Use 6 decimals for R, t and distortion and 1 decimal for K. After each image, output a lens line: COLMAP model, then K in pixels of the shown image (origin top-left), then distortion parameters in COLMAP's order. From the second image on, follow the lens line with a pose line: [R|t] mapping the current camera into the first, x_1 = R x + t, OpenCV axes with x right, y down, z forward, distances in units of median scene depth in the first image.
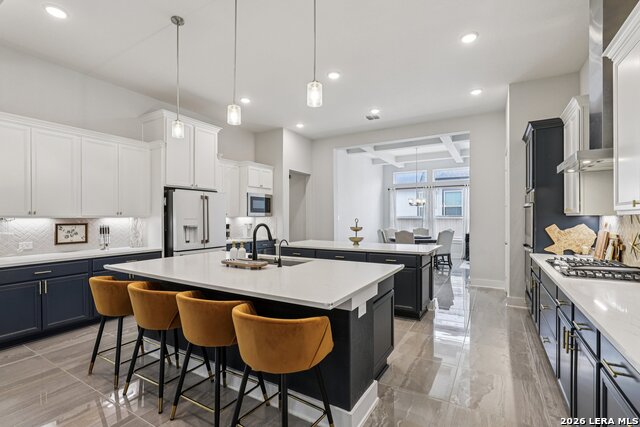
lens RADIAL K [[294.5, 0, 322.8], [0, 294.5, 217.0], [0, 0, 1]] dist [-0.015773, 0.000417]
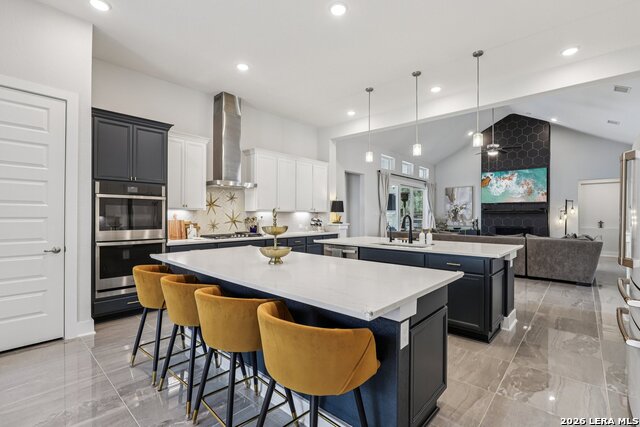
lens RADIAL K [[290.1, 0, 321.2], [0, 290.1, 216.2], [0, 0, 1]] dist [-0.020859, -0.000101]
pose [[-0.974050, -0.002029, 0.226323, -0.073654], [-0.002229, 0.999997, -0.000627, 0.018360], [-0.226321, -0.001115, -0.974052, 1.544199]]
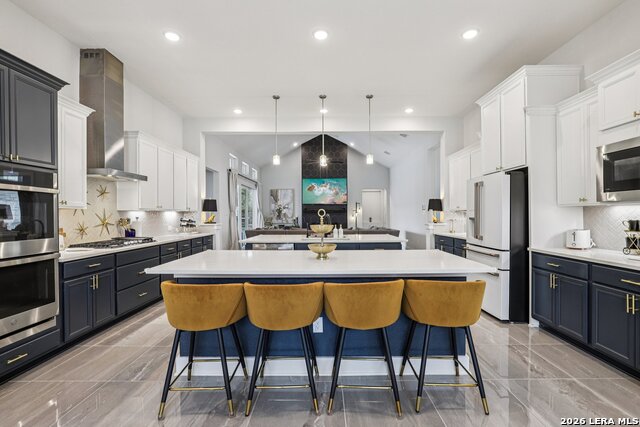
lens RADIAL K [[294.5, 0, 322.8], [0, 294.5, 217.0], [0, 0, 1]] dist [-0.015773, 0.000417]
pose [[-0.875466, 0.010412, -0.483167, 0.393839], [0.007807, 0.999942, 0.007402, 0.016611], [0.483216, 0.002708, -0.875497, 1.572493]]
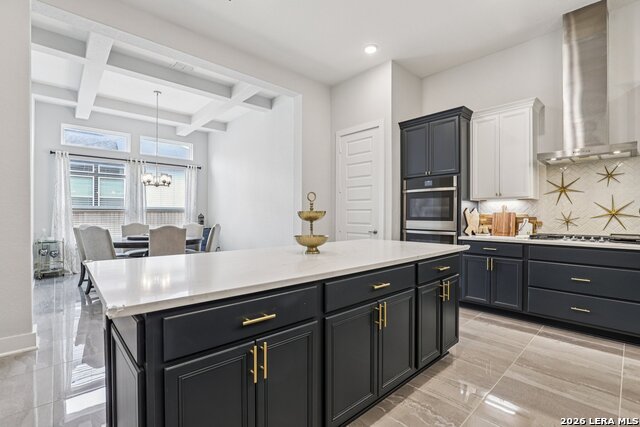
lens RADIAL K [[294.5, 0, 322.8], [0, 294.5, 217.0], [0, 0, 1]] dist [-0.015773, 0.000417]
pose [[0.305578, -0.004285, 0.952157, -0.321957], [-0.003510, 0.999978, 0.005627, 0.042597], [-0.952161, -0.005062, 0.305556, 0.915289]]
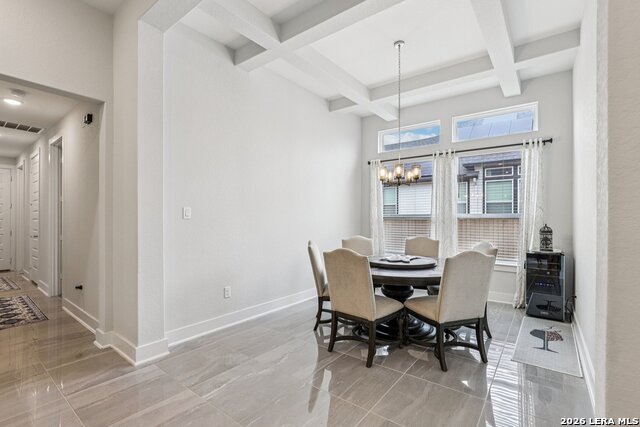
lens RADIAL K [[290.1, 0, 321.2], [0, 290.1, 216.2], [0, 0, 1]] dist [-0.020859, -0.000101]
pose [[0.989361, 0.003234, -0.145444, 0.520128], [-0.003884, 0.999984, -0.004190, 0.016188], [0.145428, 0.004711, 0.989358, 1.127424]]
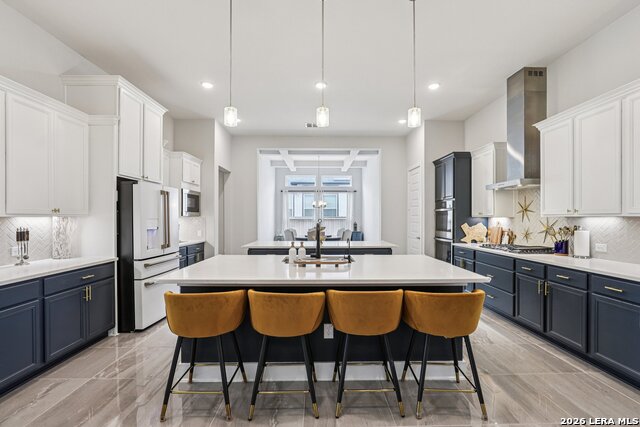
lens RADIAL K [[294.5, 0, 322.8], [0, 294.5, 217.0], [0, 0, 1]] dist [-0.015773, 0.000417]
pose [[0.858704, 0.005546, 0.512441, -0.465986], [-0.004356, 0.999984, -0.003523, 0.002473], [-0.512453, 0.000793, 0.858715, 0.068252]]
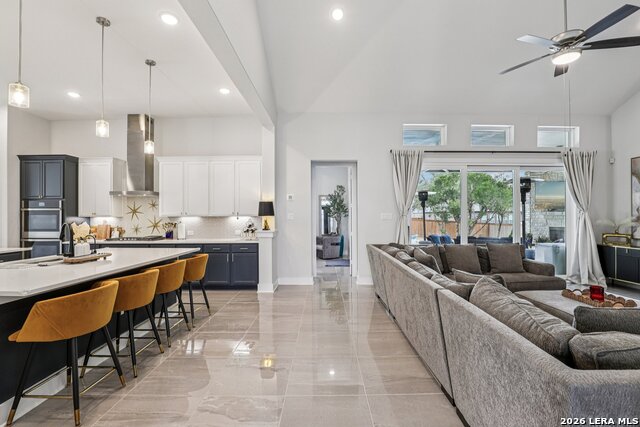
lens RADIAL K [[290.1, 0, 321.2], [0, 290.1, 216.2], [0, 0, 1]] dist [-0.020859, -0.000101]
pose [[-0.491661, 0.006564, 0.870762, -0.976611], [0.003394, 0.999978, -0.005622, 0.004698], [-0.870780, 0.000191, -0.491673, 0.453066]]
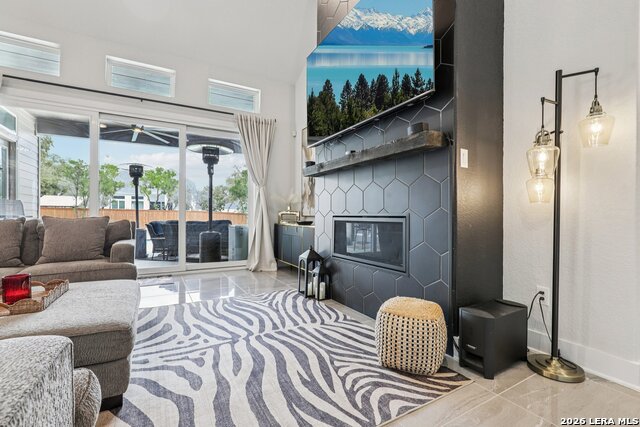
lens RADIAL K [[294.5, 0, 322.8], [0, 294.5, 217.0], [0, 0, 1]] dist [-0.015773, 0.000417]
pose [[-0.863313, -0.006272, 0.504630, -1.237298], [-0.005723, 0.999980, 0.002638, 0.096538], [-0.504636, -0.000611, -0.863332, -0.326862]]
